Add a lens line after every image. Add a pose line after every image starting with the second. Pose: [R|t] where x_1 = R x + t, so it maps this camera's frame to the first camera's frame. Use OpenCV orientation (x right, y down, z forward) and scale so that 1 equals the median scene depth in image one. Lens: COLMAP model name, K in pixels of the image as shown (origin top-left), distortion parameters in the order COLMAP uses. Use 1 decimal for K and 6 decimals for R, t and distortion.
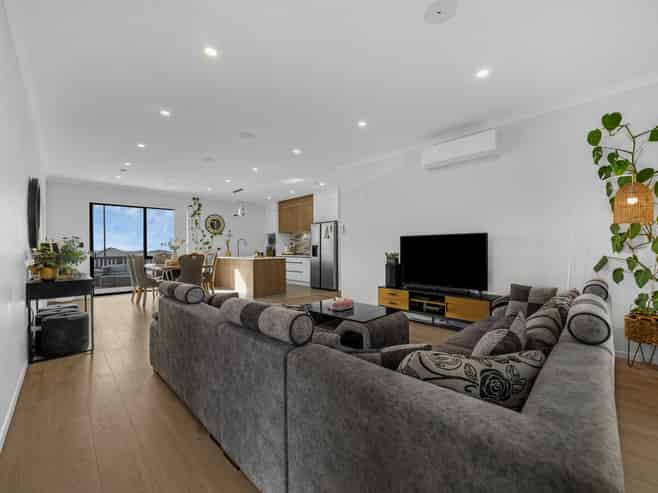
lens RADIAL K [[276.8, 0, 329.0], [0, 276.8, 246.5], [0, 0, 1]] dist [-0.000624, -0.000206]
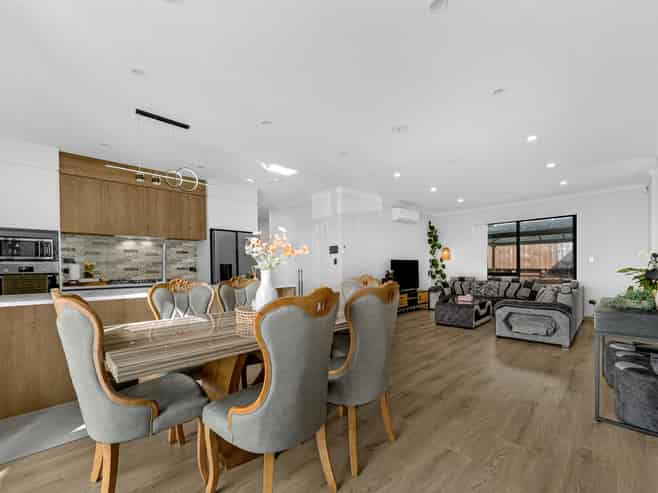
lens RADIAL K [[276.8, 0, 329.0], [0, 276.8, 246.5], [0, 0, 1]] dist [-0.000624, -0.000206]
pose [[-0.004059, 0.083339, 0.996513, -0.655220], [0.005694, 0.996507, -0.083316, 0.009544], [-0.999976, 0.005336, -0.004519, 0.705472]]
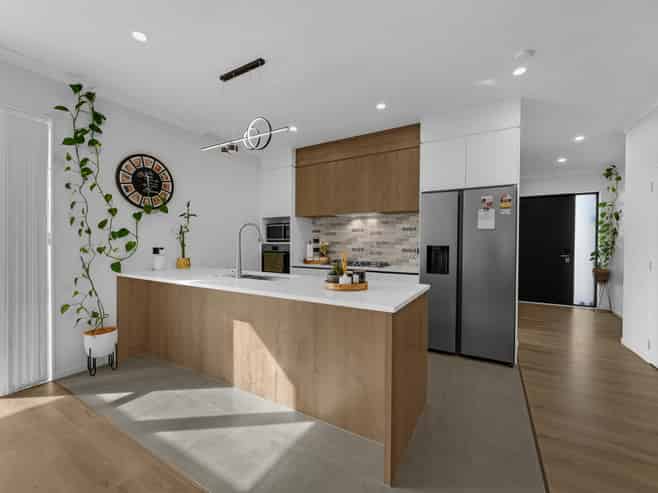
lens RADIAL K [[276.8, 0, 329.0], [0, 276.8, 246.5], [0, 0, 1]] dist [-0.000624, -0.000206]
pose [[0.962627, 0.013115, 0.270514, -0.287909], [-0.016643, 0.999804, 0.010750, -0.004226], [-0.270320, -0.014851, 0.962656, 0.604889]]
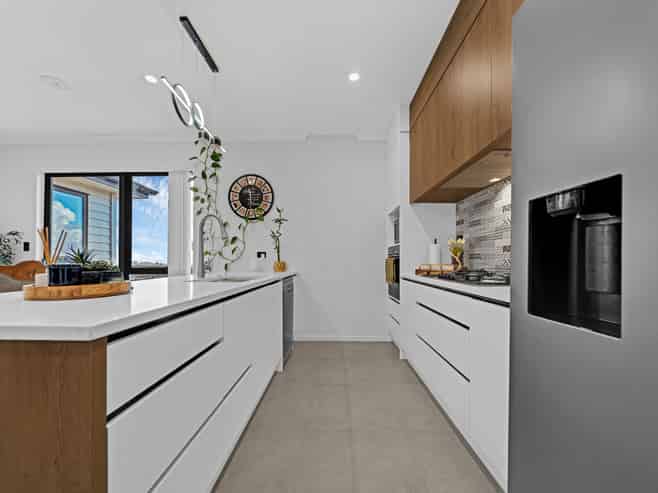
lens RADIAL K [[268.0, 0, 329.8], [0, 268.0, 259.8], [0, 0, 1]] dist [0.000501, 0.000083]
pose [[0.696831, 0.001672, -0.717233, -0.029697], [-0.002216, 0.999998, 0.000178, 0.017139], [0.717232, 0.001466, 0.696833, 0.822366]]
